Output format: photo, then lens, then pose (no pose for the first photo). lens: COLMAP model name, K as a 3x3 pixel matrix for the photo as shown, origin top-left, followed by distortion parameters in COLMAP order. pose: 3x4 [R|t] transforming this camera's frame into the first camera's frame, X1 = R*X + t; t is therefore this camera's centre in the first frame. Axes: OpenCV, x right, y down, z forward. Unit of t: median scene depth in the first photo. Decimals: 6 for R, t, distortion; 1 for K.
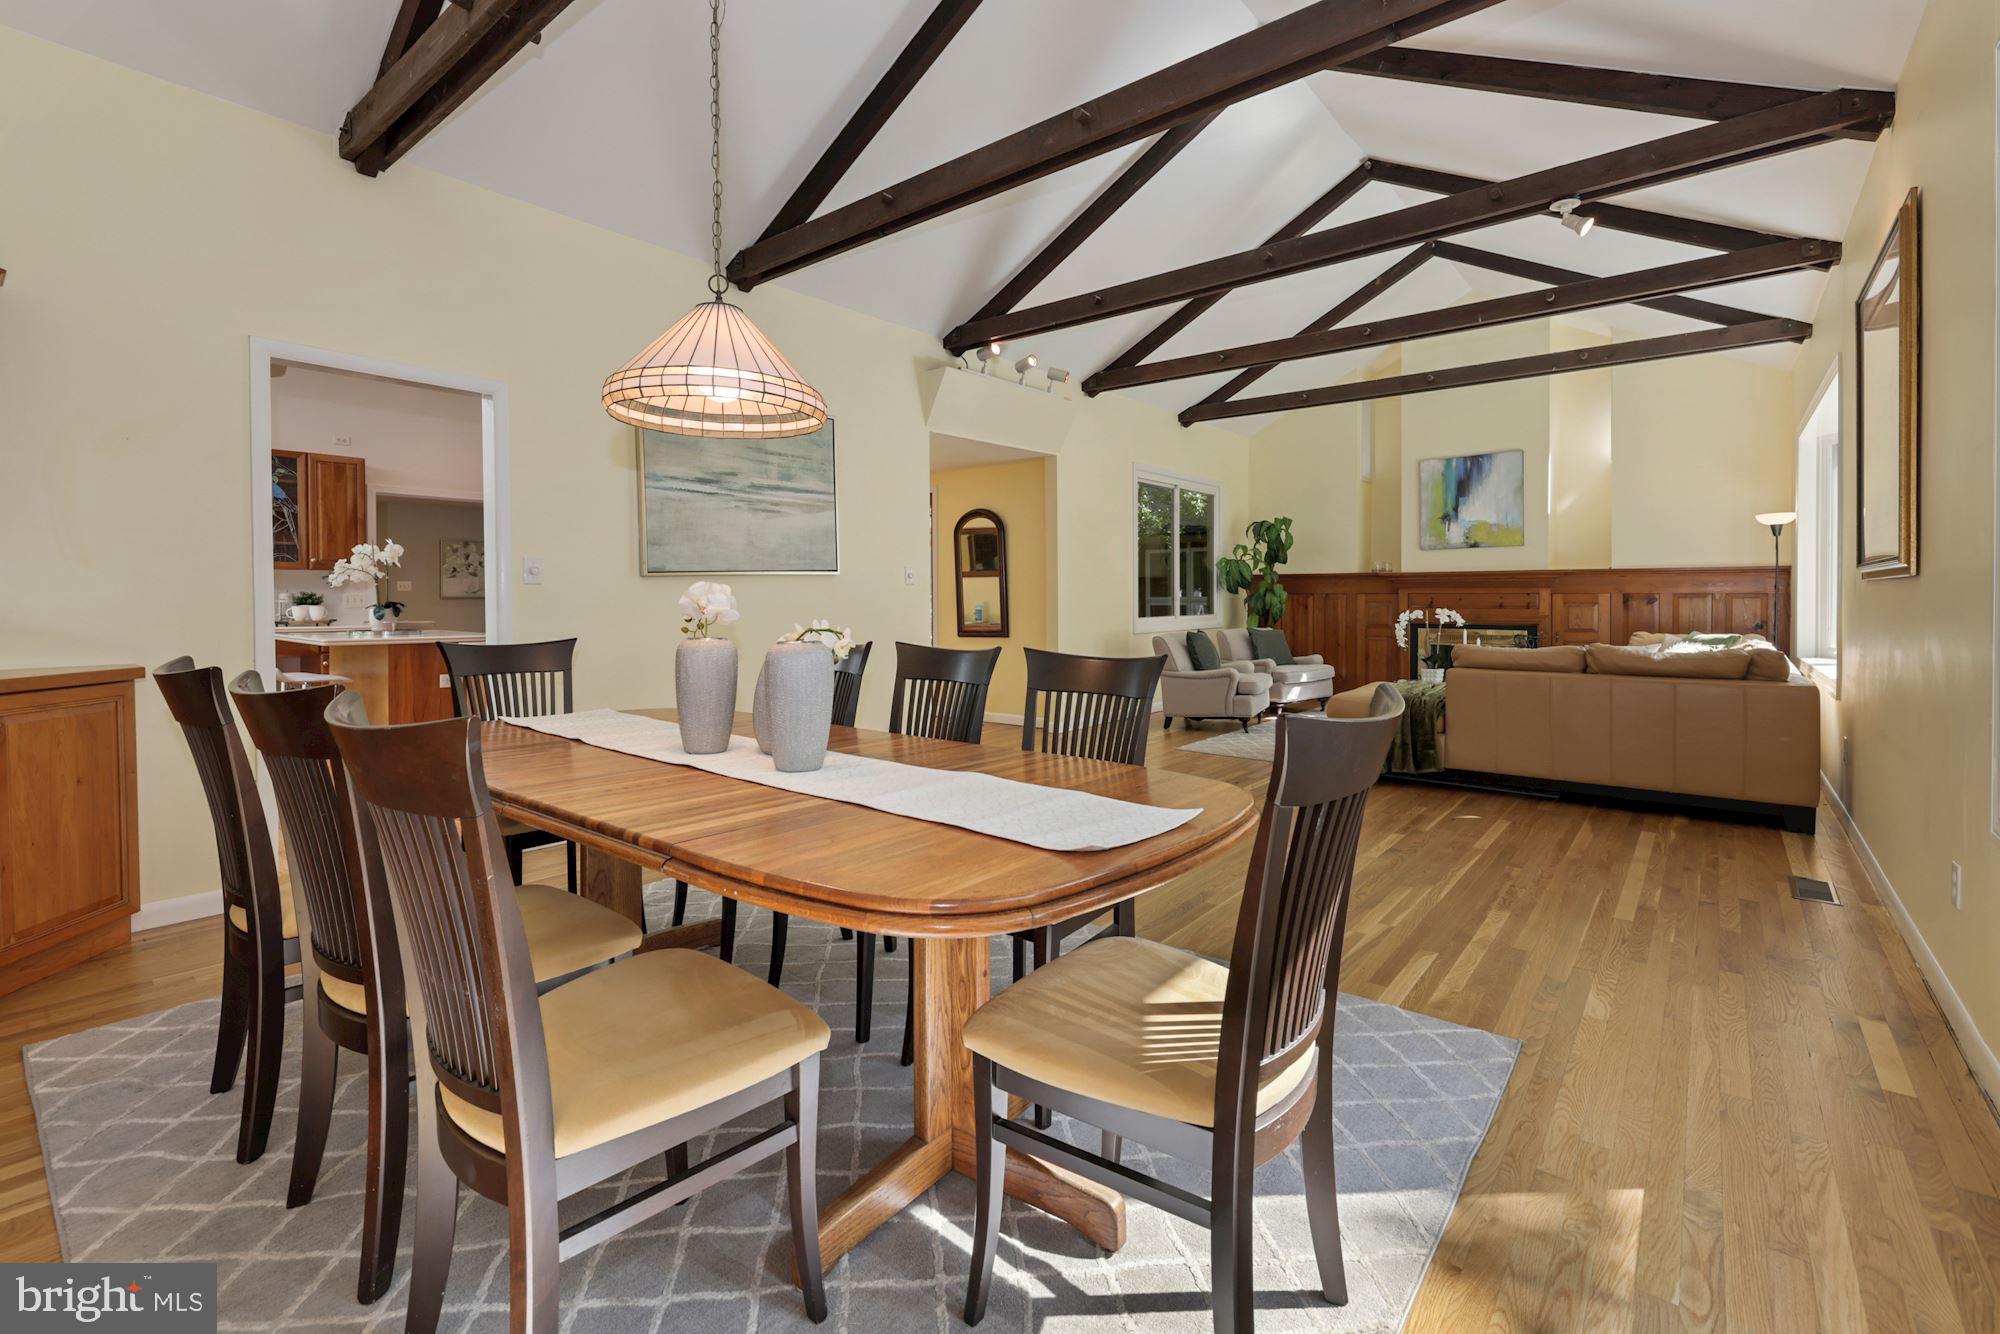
lens RADIAL K [[846.6, 0, 997.6], [0, 846.6, 603.2], [0, 0, 1]] dist [-0.015963, 0.000530]
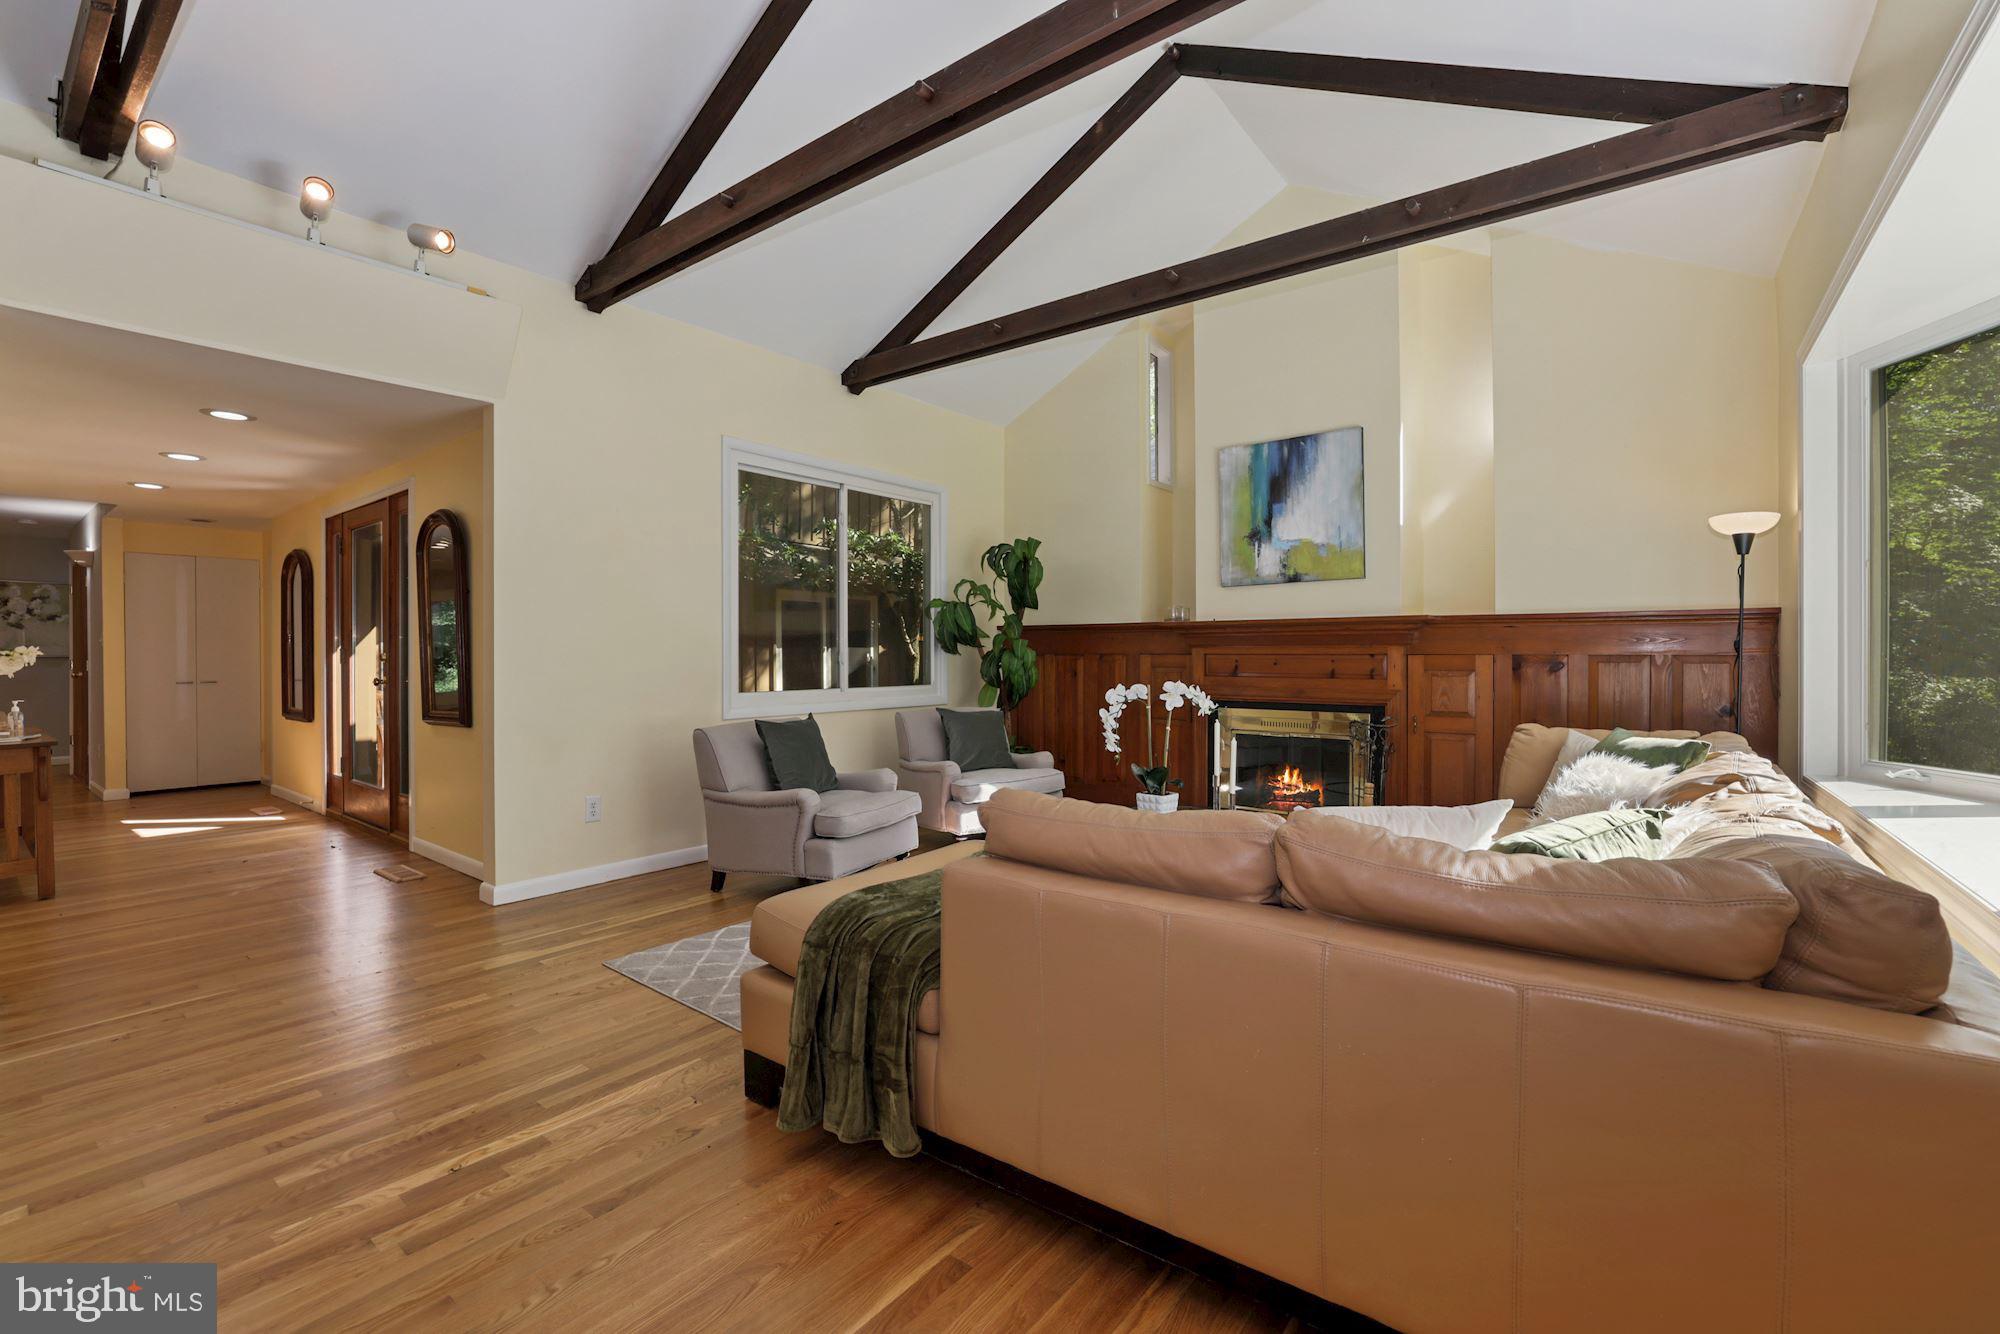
lens RADIAL K [[846.6, 0, 1000.6], [0, 846.6, 658.9], [0, 0, 1]] dist [-0.015963, 0.000530]
pose [[0.999077, 0.001150, 0.042937, 0.318431], [-0.001001, 0.999993, -0.003490, -0.005510], [-0.042941, 0.003444, 0.999072, 0.372821]]
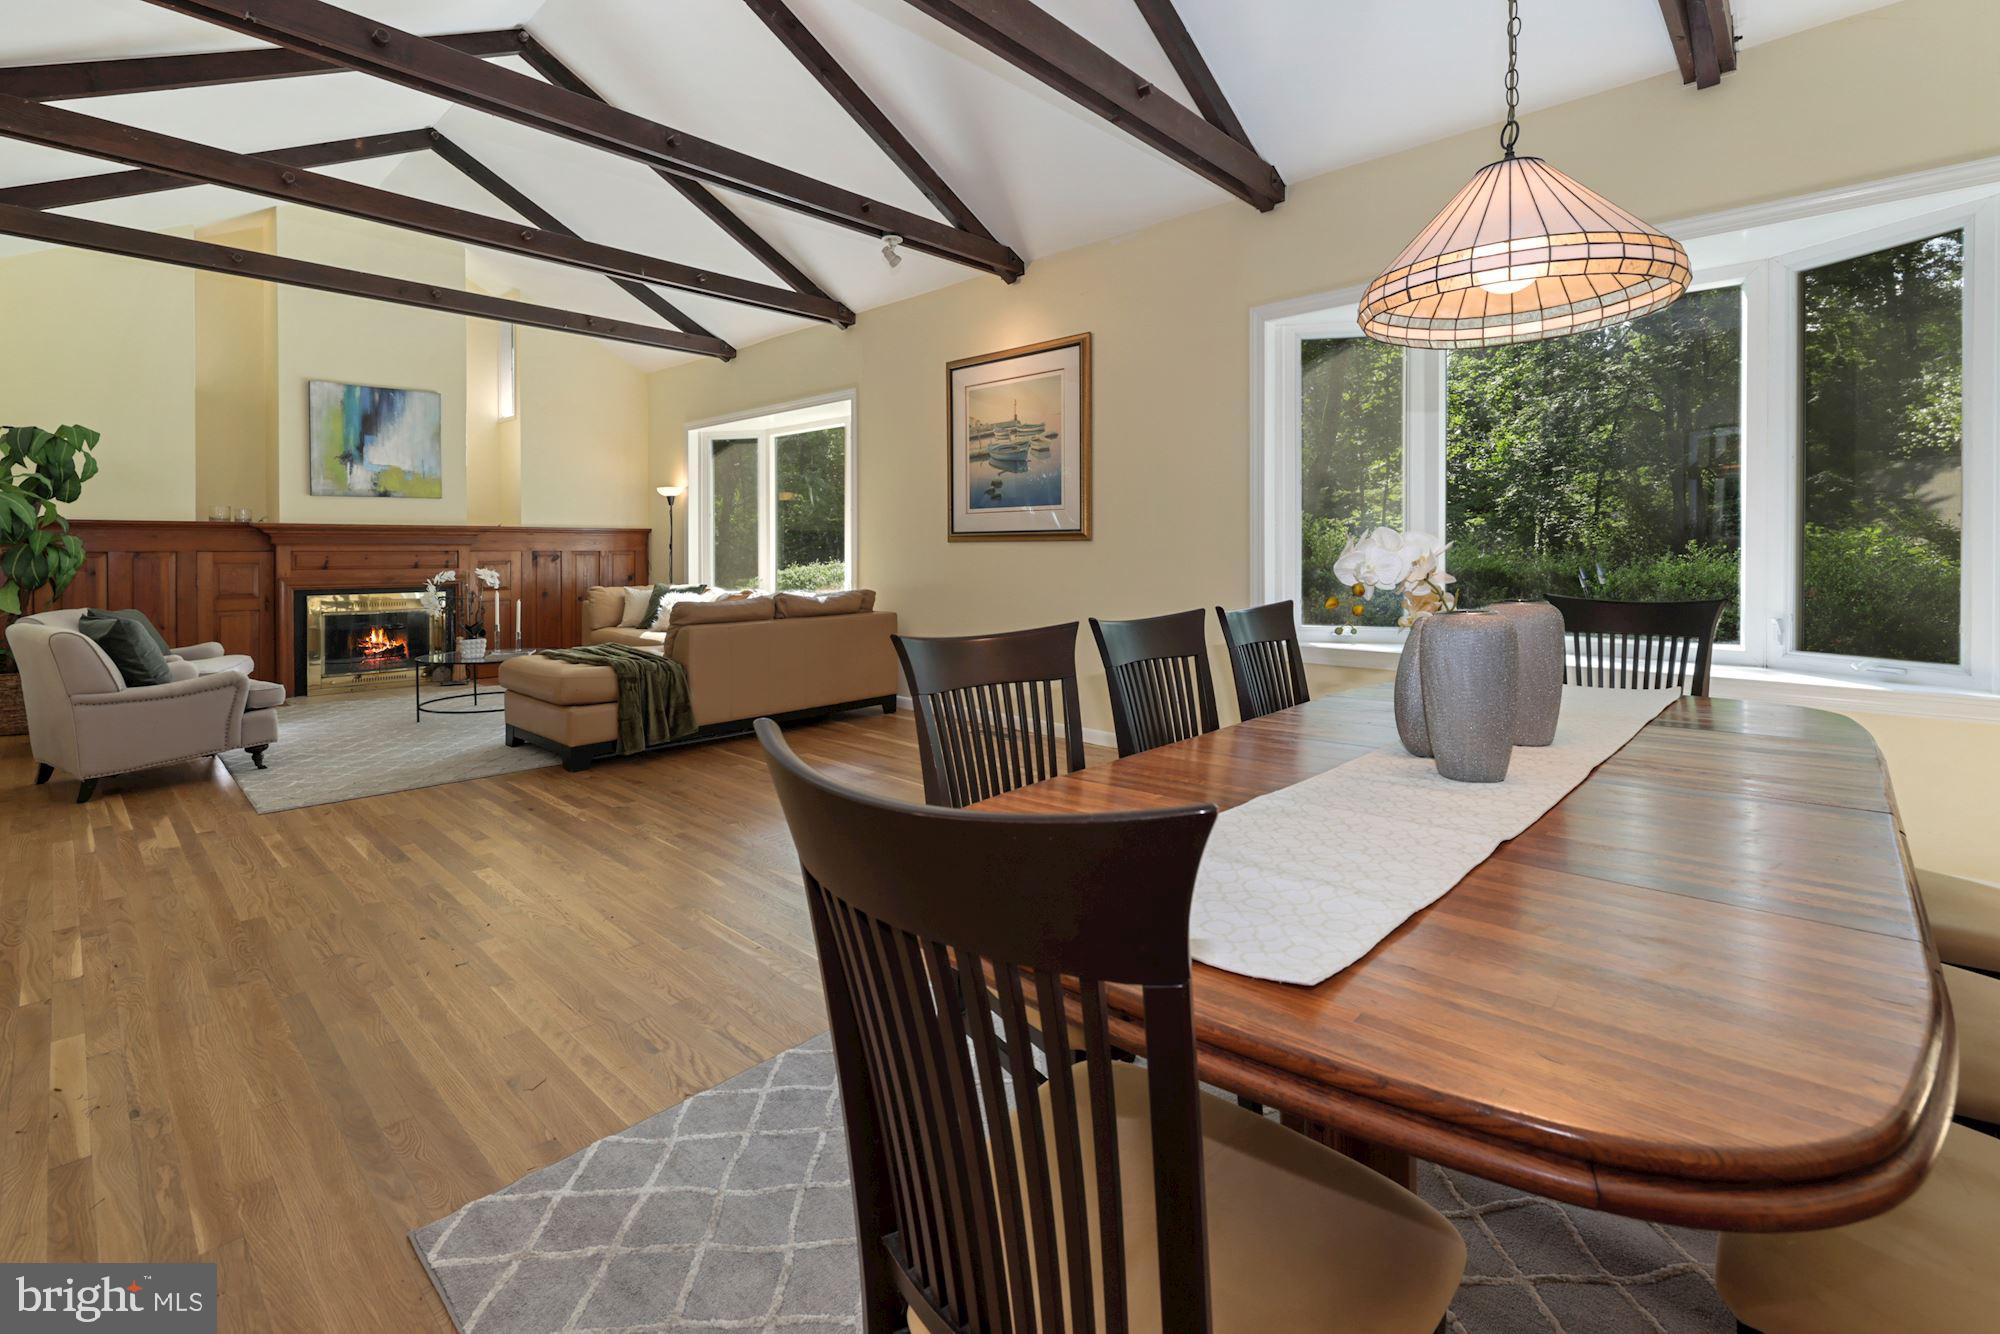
lens RADIAL K [[846.6, 0, 987.1], [0, 846.6, 564.2], [0, 0, 1]] dist [-0.015963, 0.000530]
pose [[0.043882, -0.013523, 0.998945, -0.252941], [0.013344, 0.999827, 0.012948, -0.001289], [-0.998948, 0.012761, 0.044055, 0.360619]]
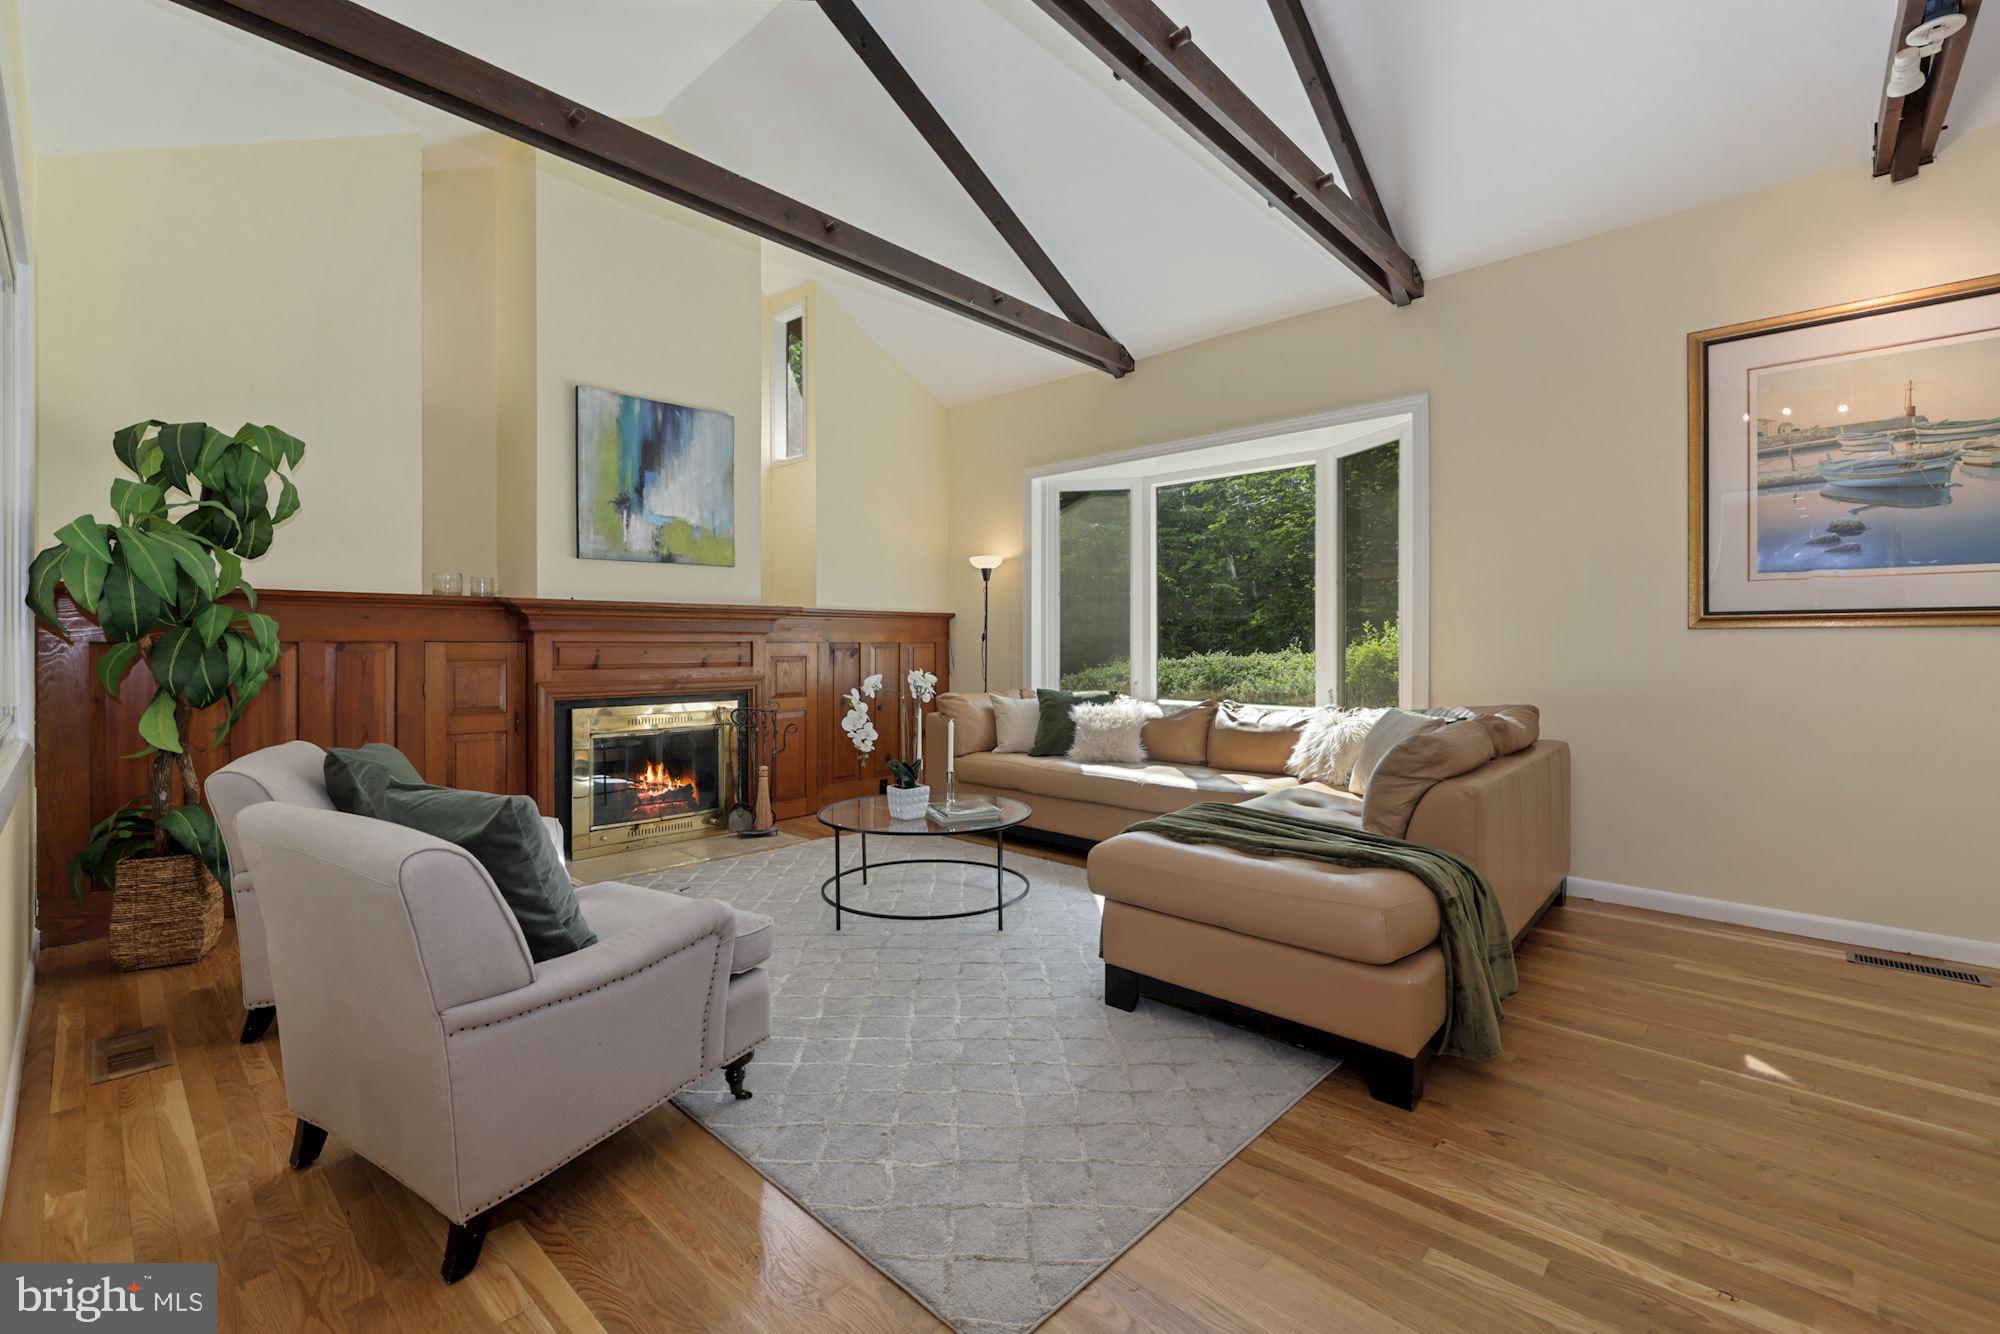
lens RADIAL K [[846.6, 0, 998.6], [0, 846.6, 649.2], [0, 0, 1]] dist [-0.015963, 0.000530]
pose [[0.062118, -0.002863, 0.998065, 0.001470], [0.011910, 0.999927, 0.002127, -0.005298], [-0.997998, 0.011755, 0.062148, 0.742115]]
